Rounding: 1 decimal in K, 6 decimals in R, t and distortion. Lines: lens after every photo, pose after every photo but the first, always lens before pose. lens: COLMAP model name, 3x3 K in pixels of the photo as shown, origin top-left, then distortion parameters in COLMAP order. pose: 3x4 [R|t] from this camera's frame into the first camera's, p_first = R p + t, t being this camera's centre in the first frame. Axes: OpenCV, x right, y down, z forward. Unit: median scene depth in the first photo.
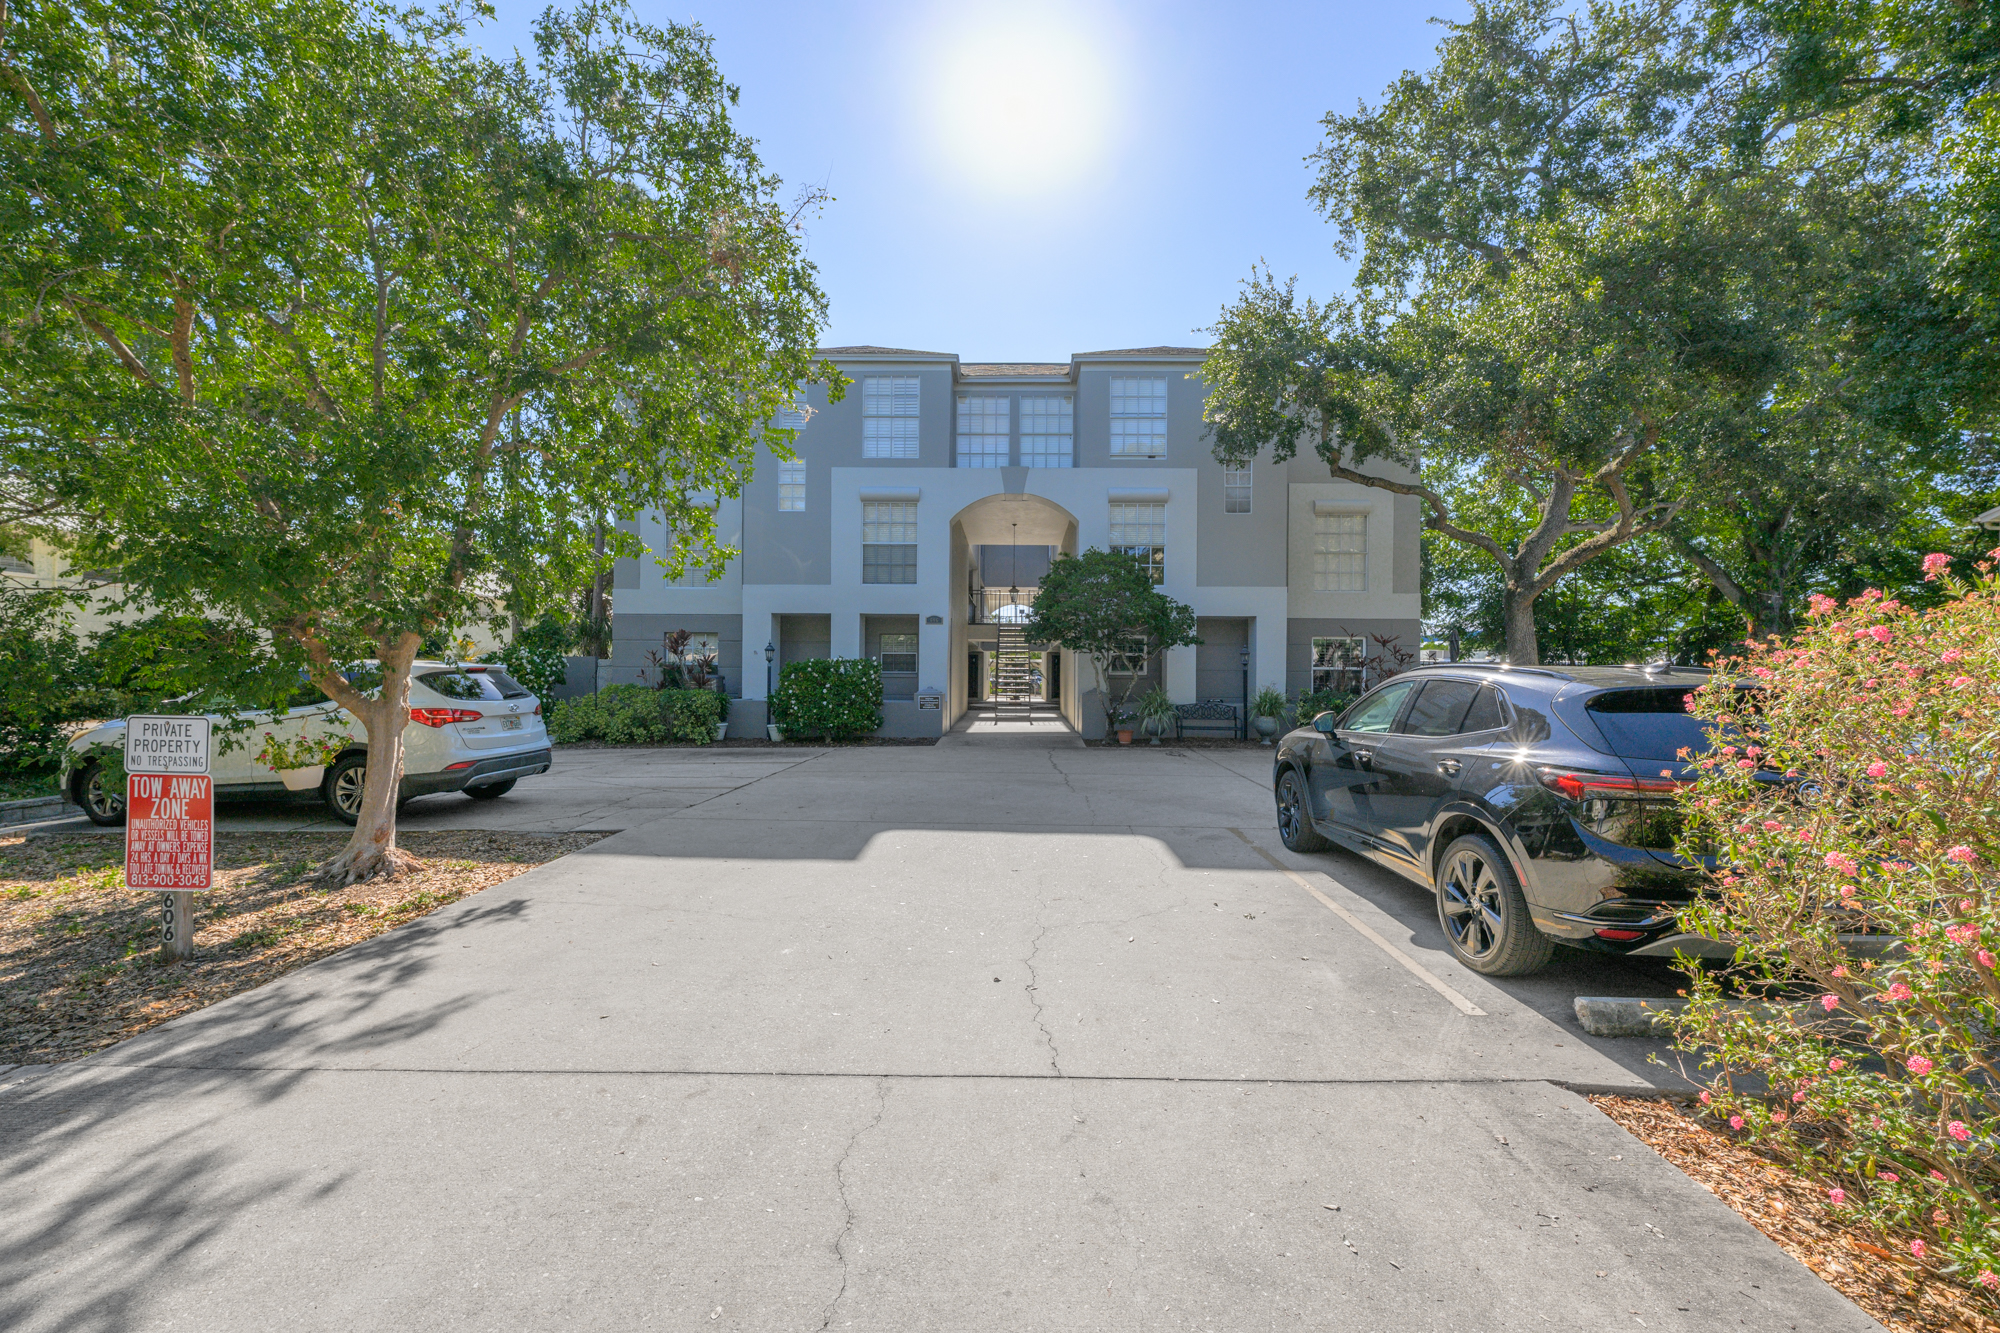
lens RADIAL K [[784.7, 0, 1000.0], [0, 784.7, 666.5], [0, 0, 1]] dist [-0.000095, -0.000071]
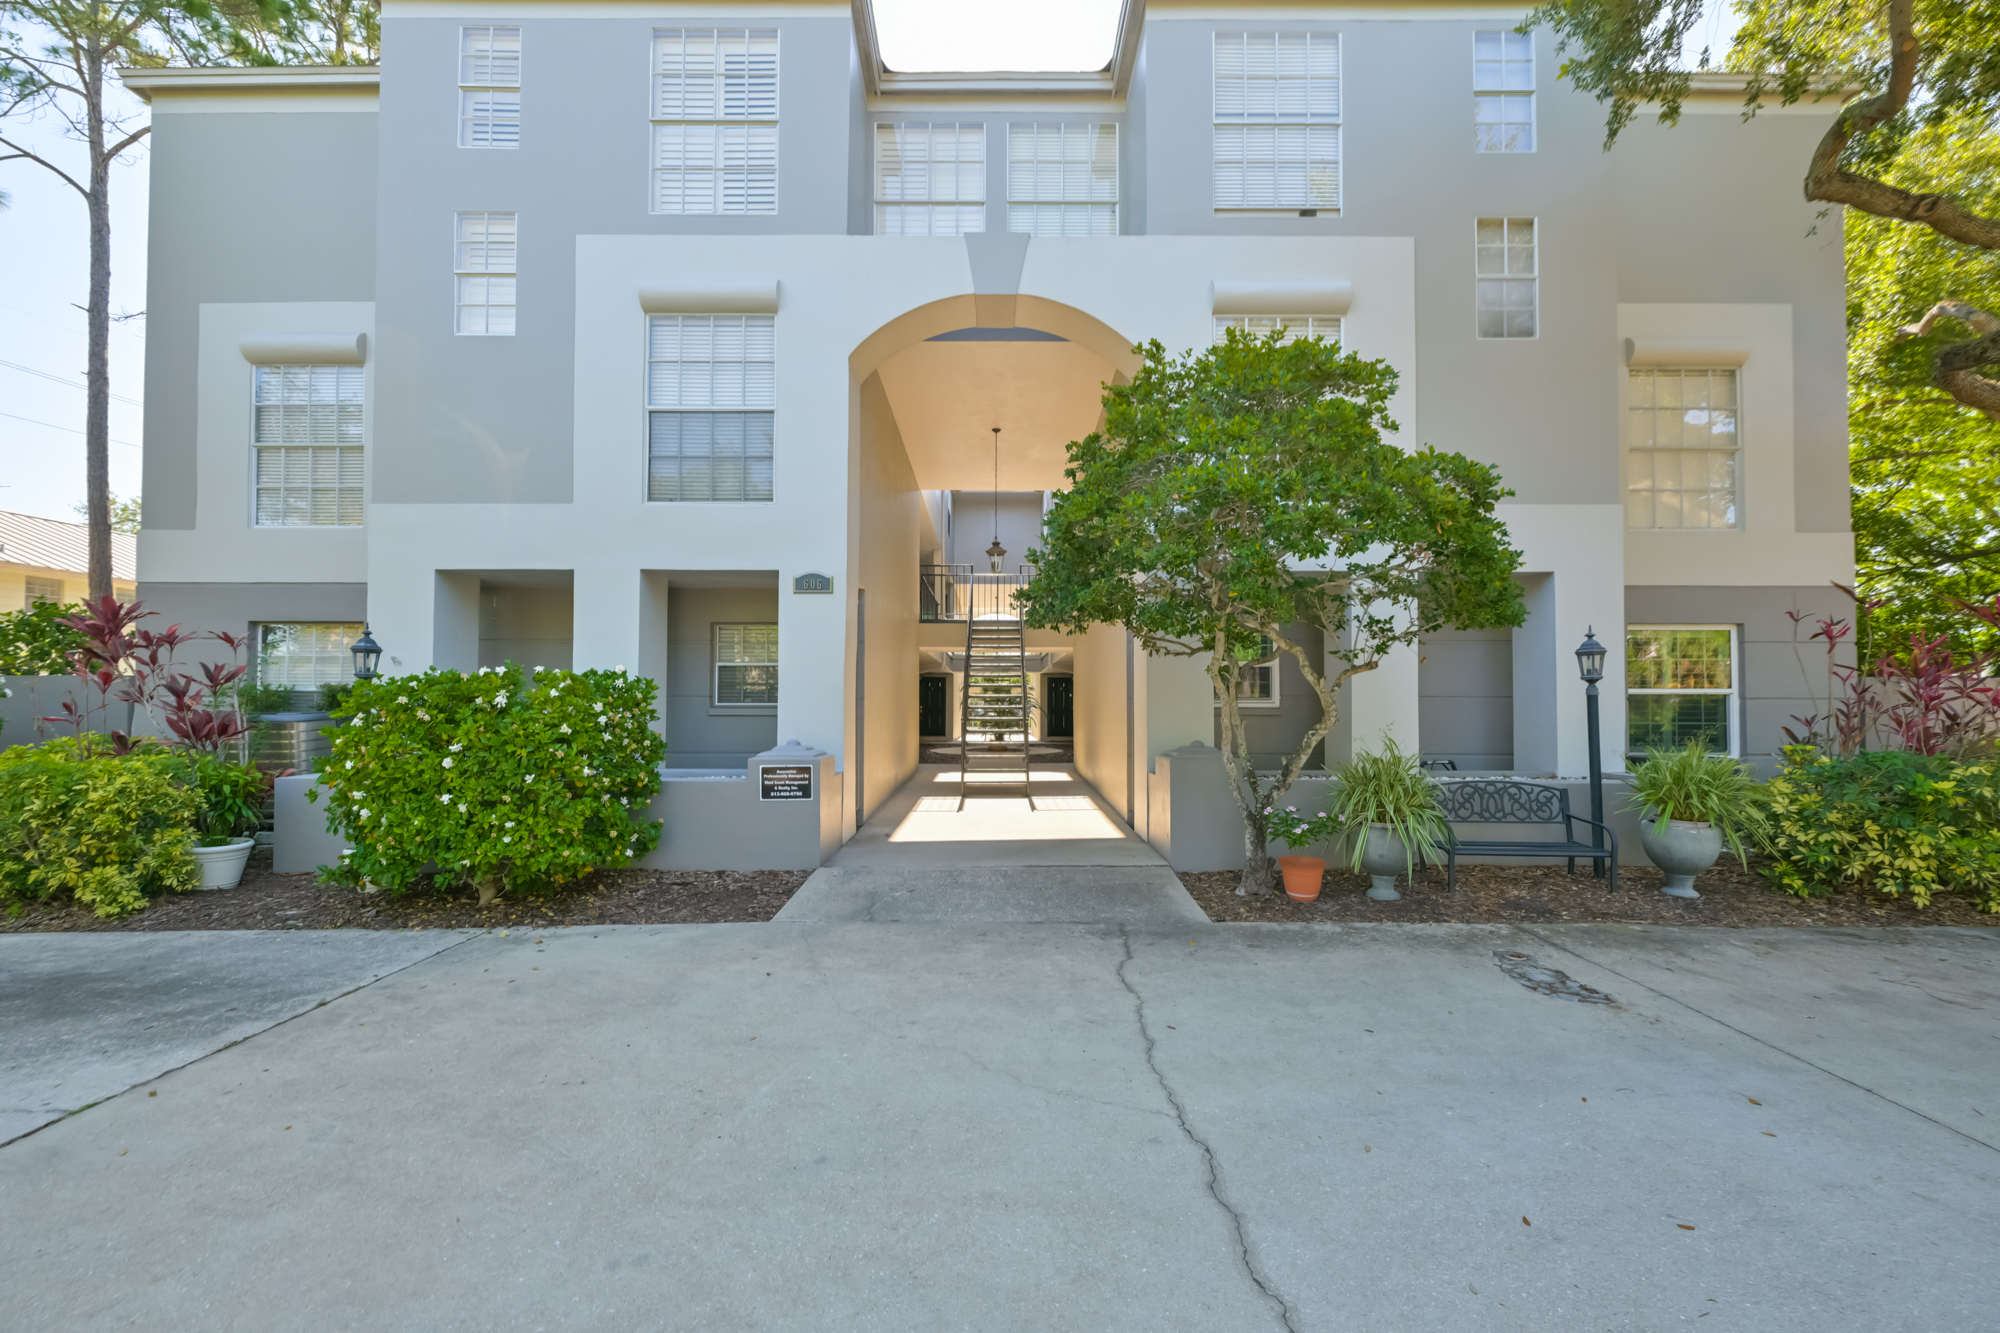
lens RADIAL K [[830.5, 0, 1003.4], [0, 830.5, 696.9], [0, 0, 1]] dist [-0.000679, -0.000056]
pose [[0.999702, -0.005387, 0.023795, 0.009629], [0.005328, 0.999983, 0.002560, 0.002290], [-0.023808, -0.002432, 0.999714, 0.536526]]
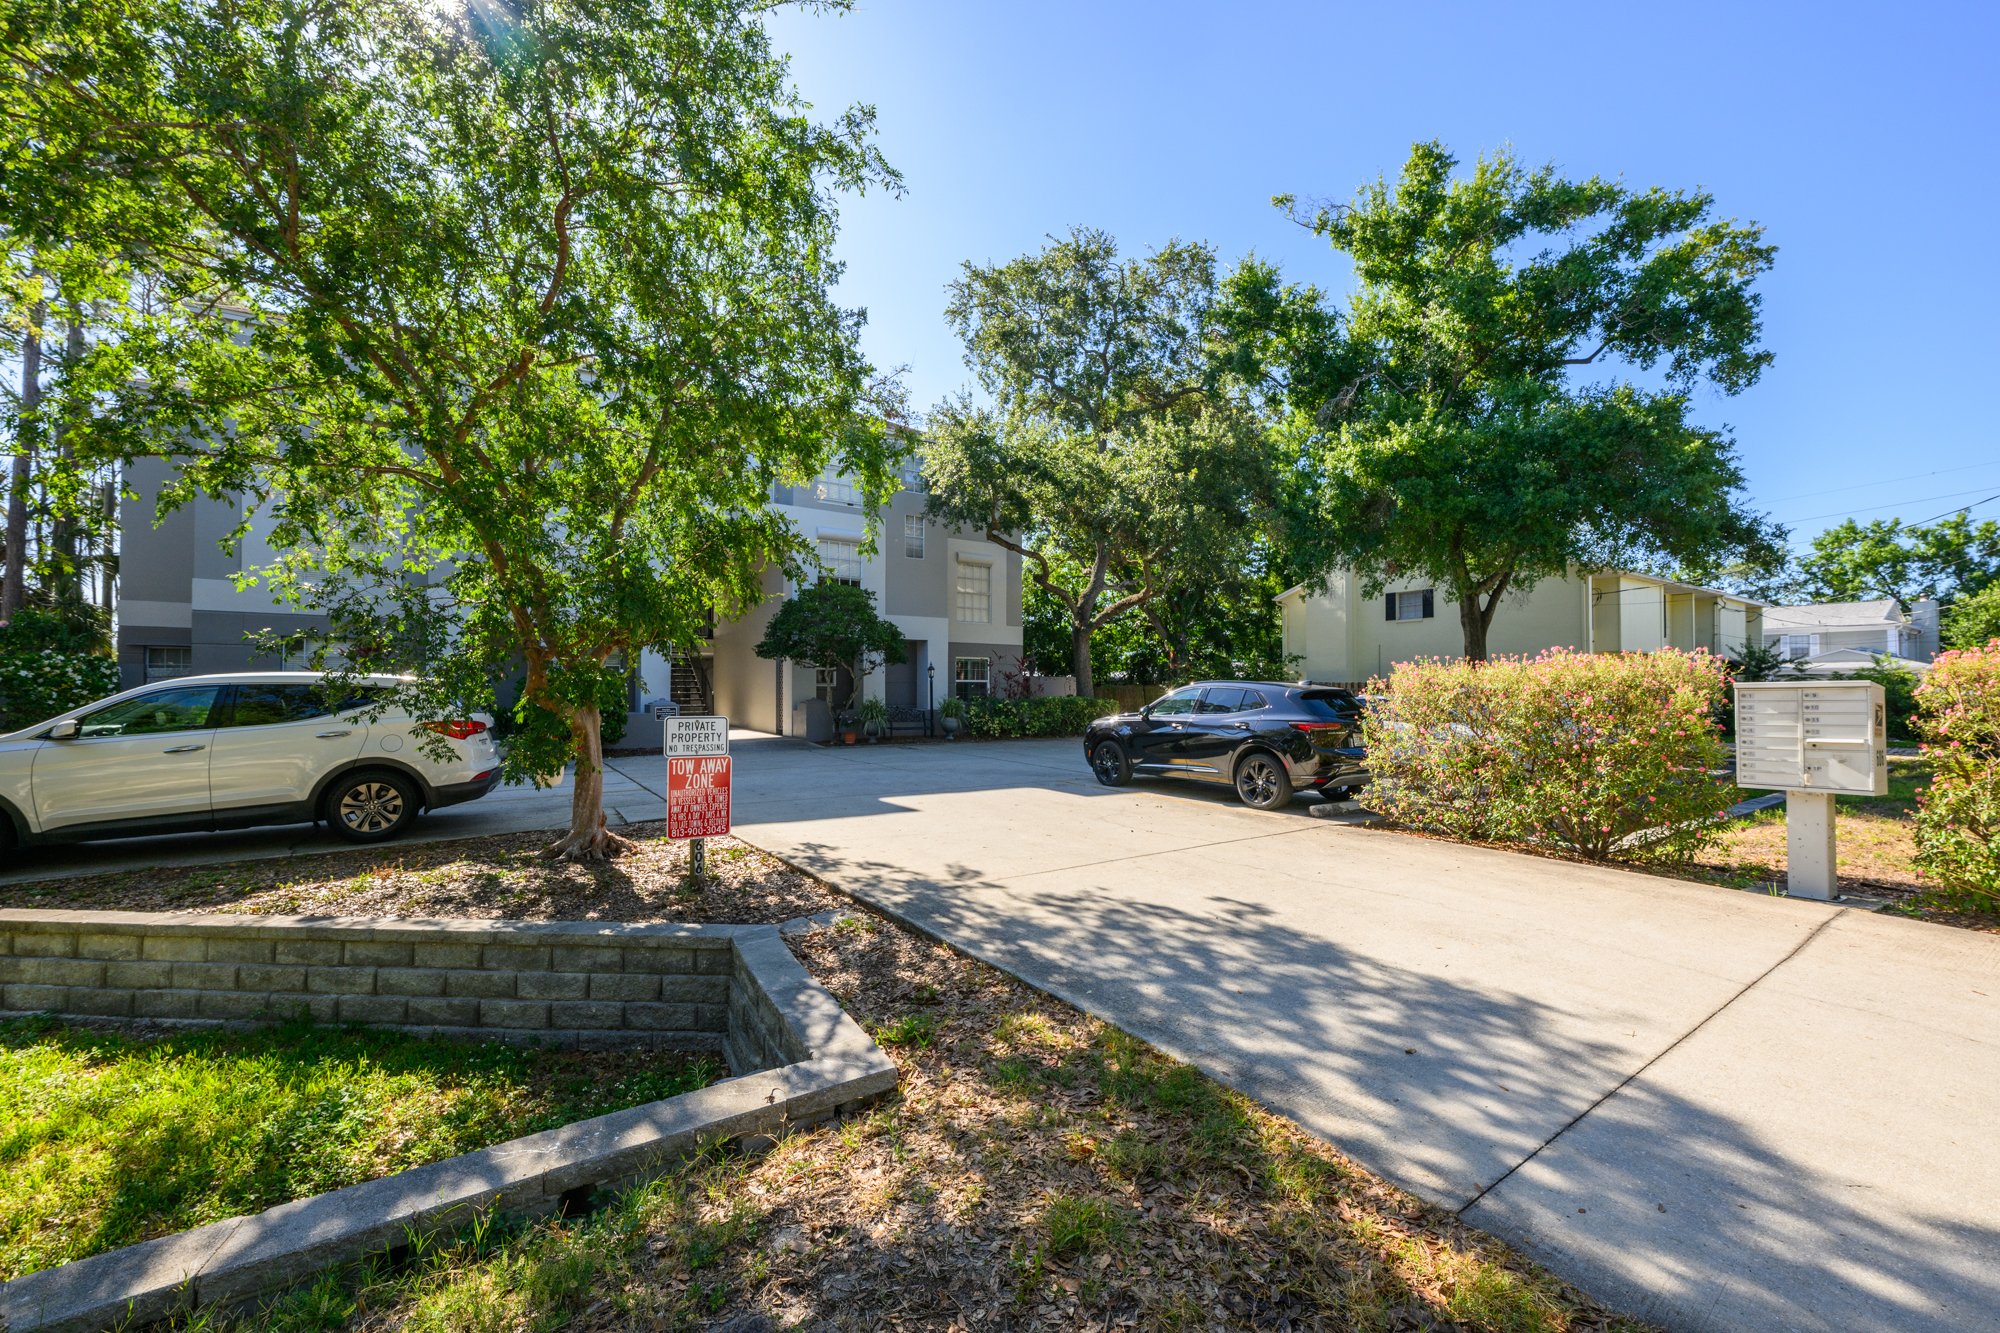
lens RADIAL K [[765.5, 0, 1008.4], [0, 765.5, 662.1], [0, 0, 1]] dist [-0.000250, -0.000030]
pose [[0.818921, 0.014935, 0.573712, -0.277504], [-0.002915, 0.999757, -0.021866, -0.001341], [-0.573899, 0.016234, 0.818765, -0.092942]]
